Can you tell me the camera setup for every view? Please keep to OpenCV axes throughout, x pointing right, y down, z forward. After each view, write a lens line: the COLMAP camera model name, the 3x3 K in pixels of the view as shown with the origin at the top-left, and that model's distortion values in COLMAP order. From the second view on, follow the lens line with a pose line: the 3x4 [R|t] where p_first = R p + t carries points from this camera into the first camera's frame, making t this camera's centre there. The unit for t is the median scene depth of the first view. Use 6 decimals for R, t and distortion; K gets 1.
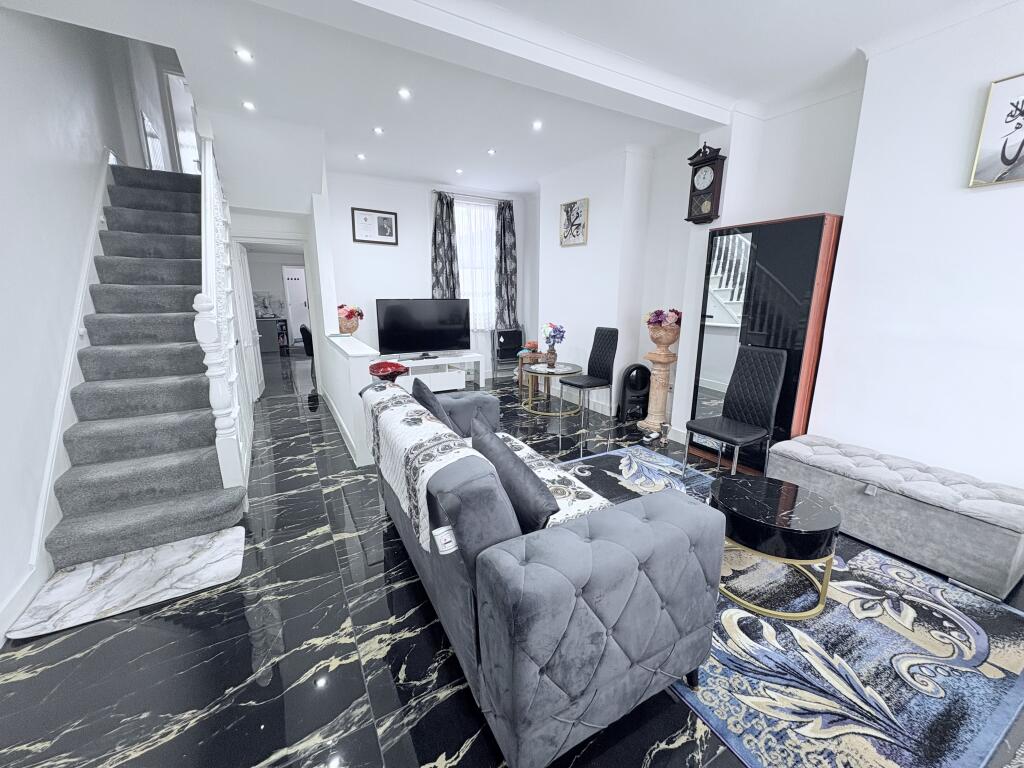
lens RADIAL K [[409.8, 0, 514.0], [0, 409.8, 381.0], [0, 0, 1]] dist [0.001614, 0.000694]
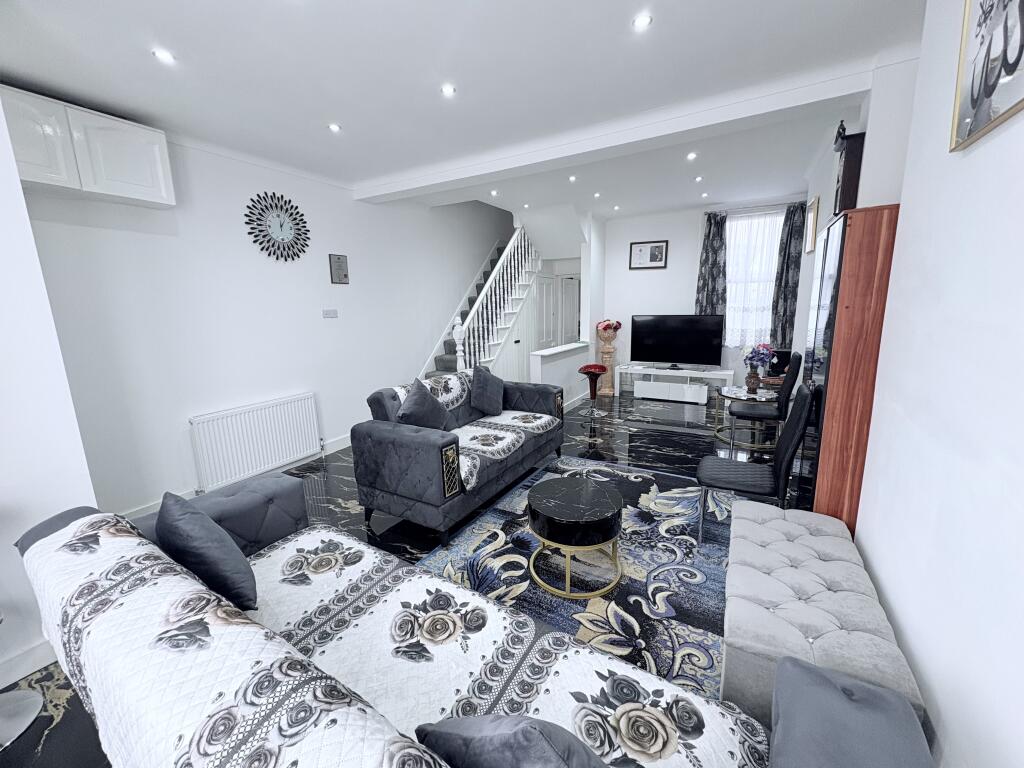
lens RADIAL K [[409.8, 0, 508.6], [0, 409.8, 381.5], [0, 0, 1]] dist [0.001614, 0.000694]
pose [[0.502438, 0.143956, -0.852545, 0.727962], [-0.160324, 0.984454, 0.071744, -0.045221], [0.849619, 0.100636, 0.517706, 0.096019]]
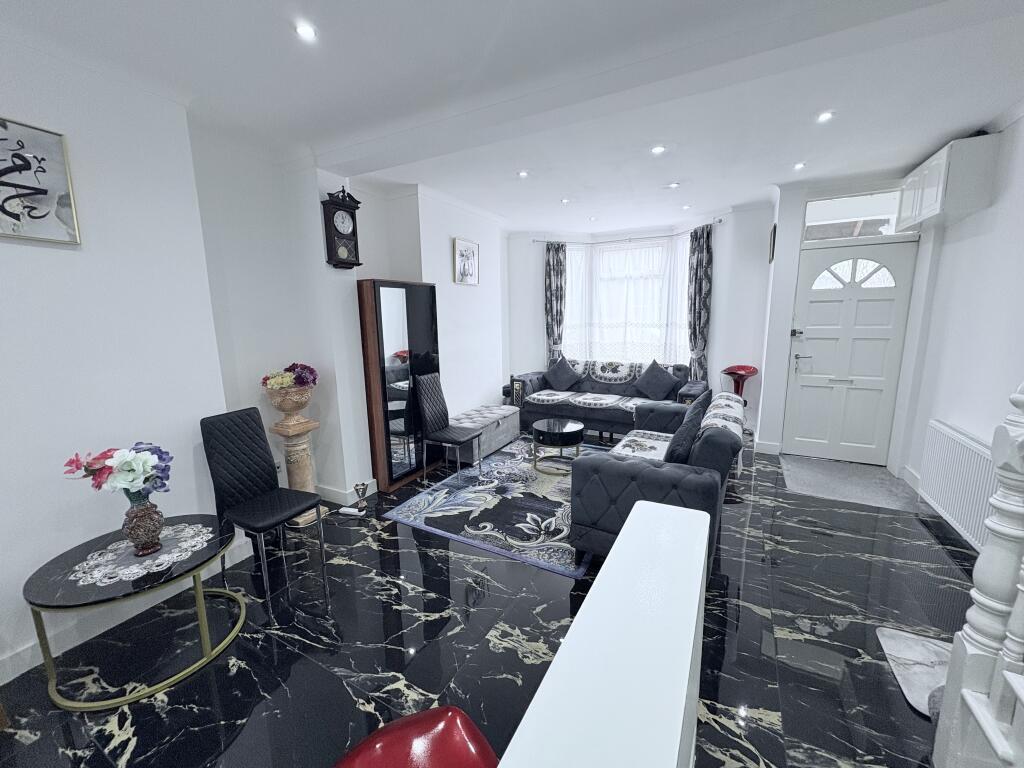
lens RADIAL K [[409.8, 0, 508.6], [0, 409.8, 383.1], [0, 0, 1]] dist [0.001614, 0.000694]
pose [[-0.521870, -0.138348, 0.841731, -0.502200], [0.199599, 0.939562, 0.278179, -0.281042], [-0.829344, 0.313182, -0.462715, 1.051255]]
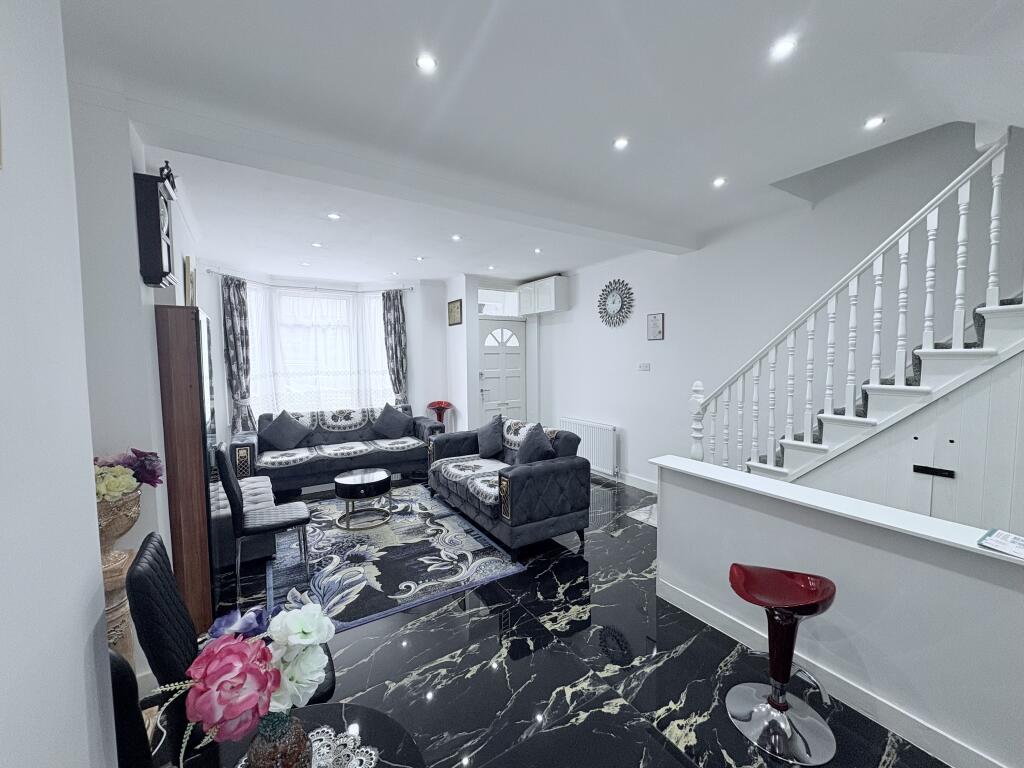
lens RADIAL K [[409.8, 0, 514.3], [0, 409.8, 383.7], [0, 0, 1]] dist [0.001614, 0.000694]
pose [[-0.998801, 0.008579, -0.048207, -0.018622], [-0.005271, 0.959973, 0.280044, -0.362973], [0.048680, 0.279962, -0.958776, 1.414178]]
